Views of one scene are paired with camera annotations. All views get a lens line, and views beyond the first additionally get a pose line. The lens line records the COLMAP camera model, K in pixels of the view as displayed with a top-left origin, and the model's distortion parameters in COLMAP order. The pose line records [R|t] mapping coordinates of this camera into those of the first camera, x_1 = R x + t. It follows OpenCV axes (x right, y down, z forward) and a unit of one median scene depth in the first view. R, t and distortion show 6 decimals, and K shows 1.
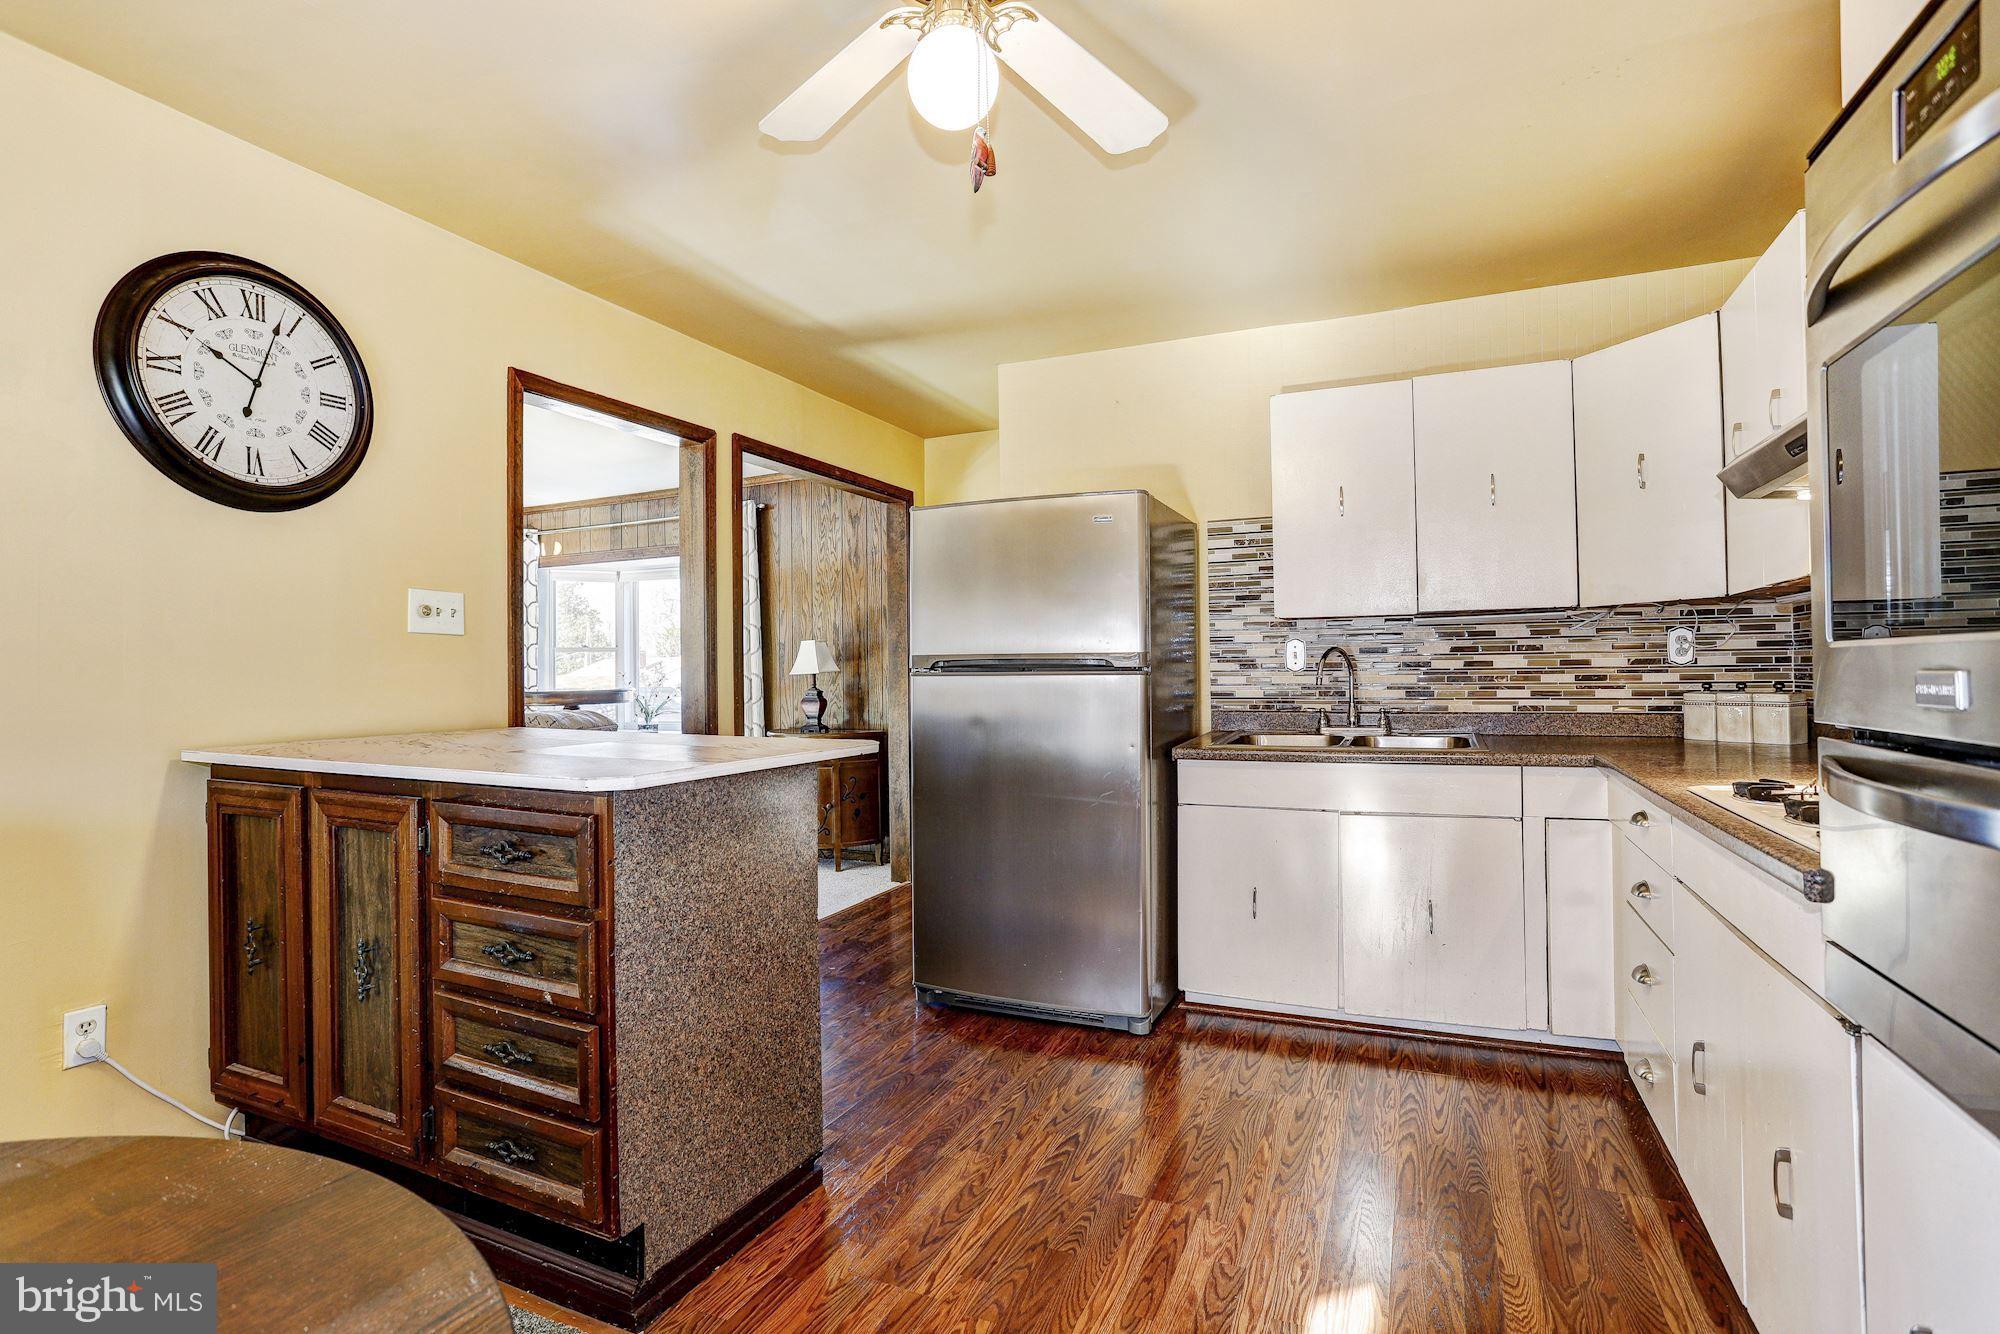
lens RADIAL K [[982.9, 0, 1000.0], [0, 982.9, 667.0], [0, 0, 1]] dist [-0.049197, 0.035748]
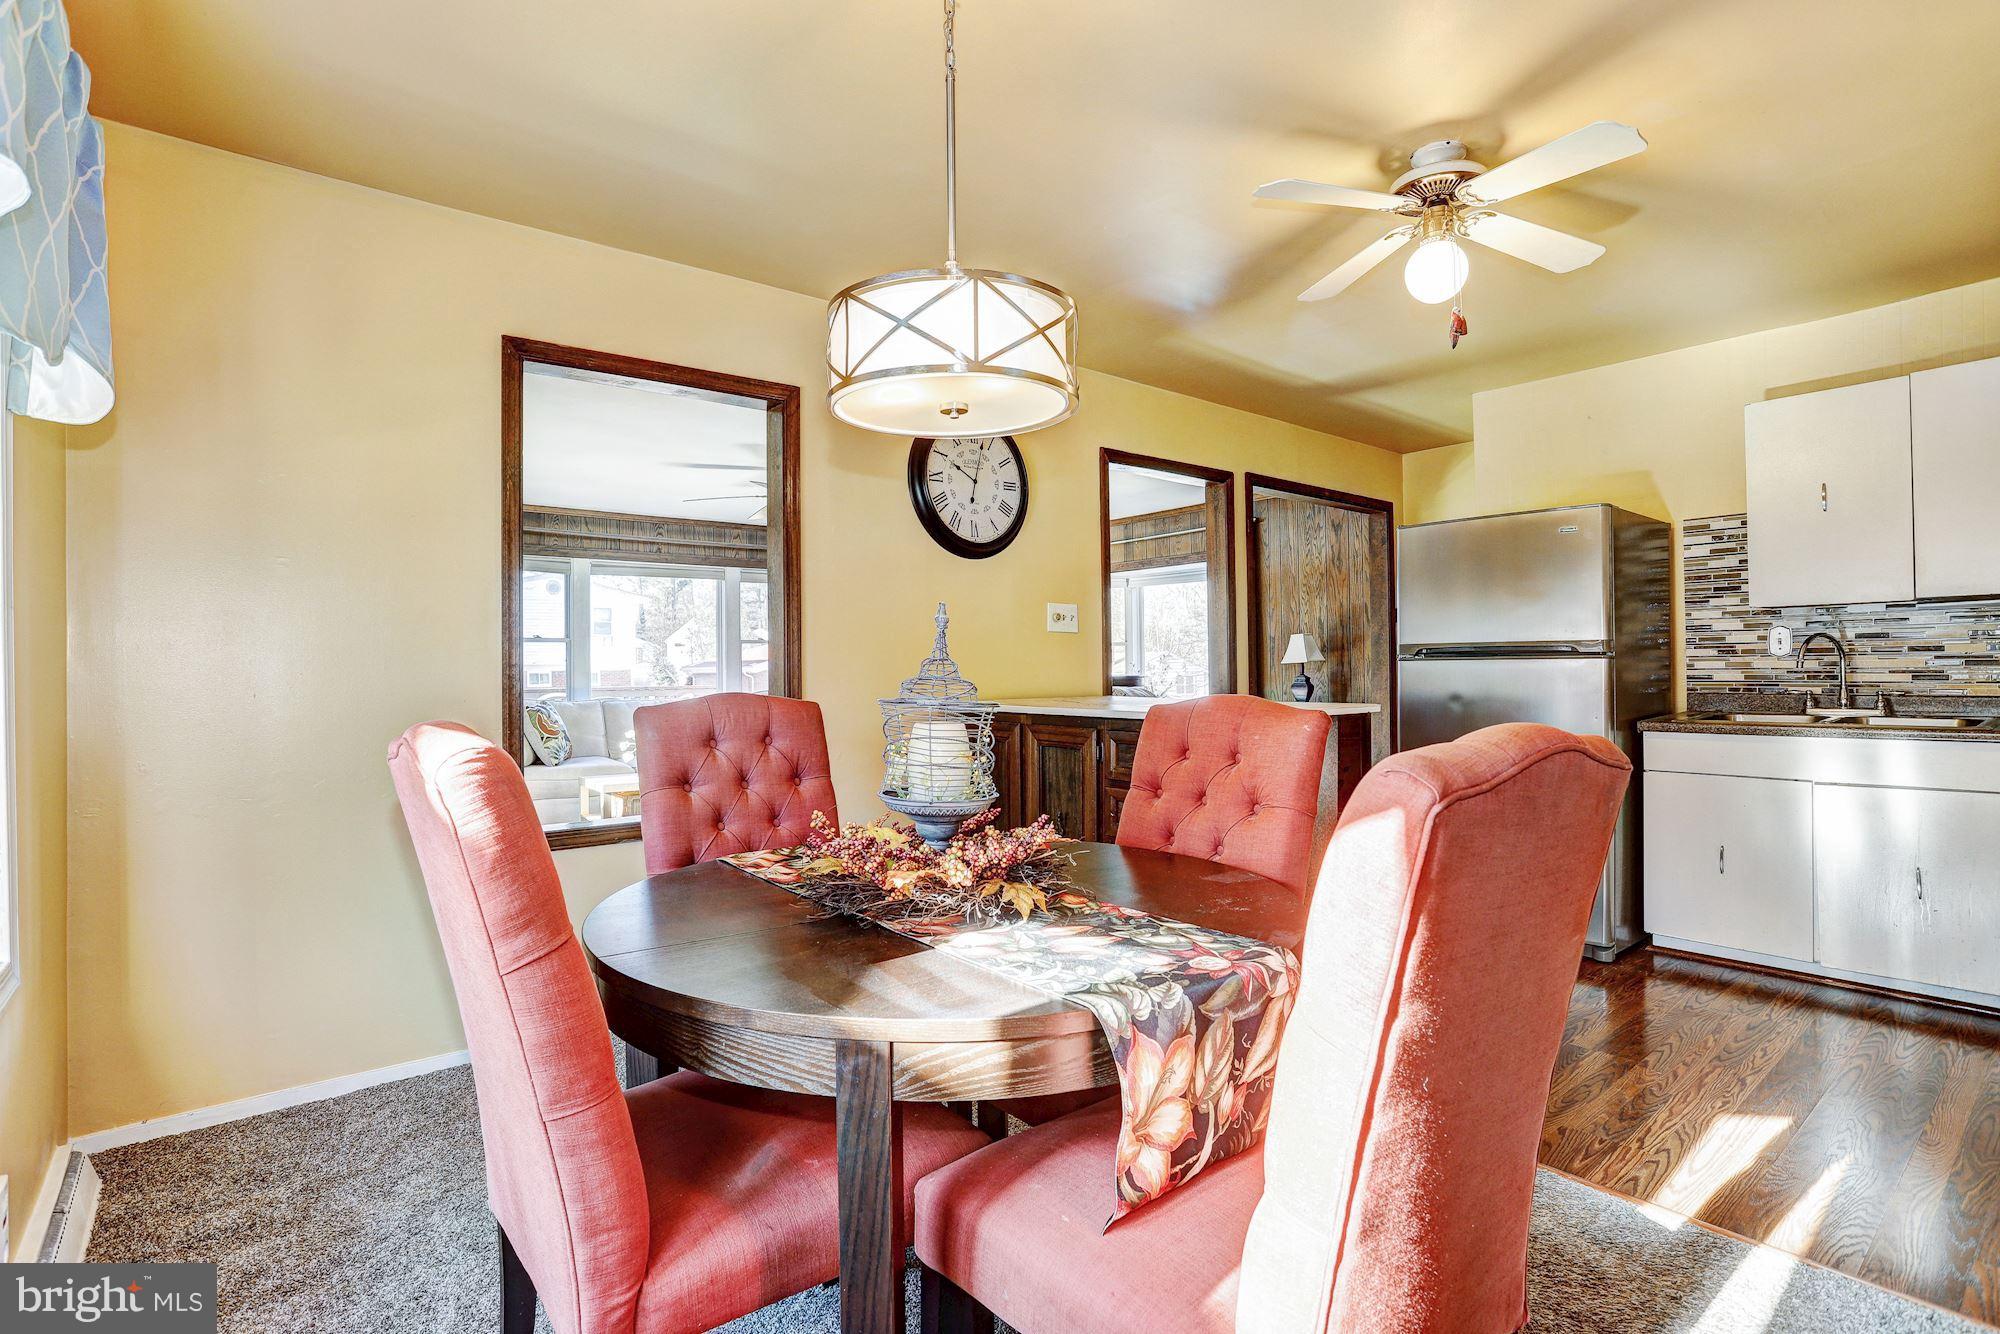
lens RADIAL K [[982.9, 0, 1000.0], [0, 982.9, 667.0], [0, 0, 1]] dist [-0.049197, 0.035748]
pose [[0.896675, 0.000310, -0.442689, 0.005521], [0.001785, 0.999989, 0.004315, 0.010272], [0.442686, -0.004659, 0.896665, -0.328657]]
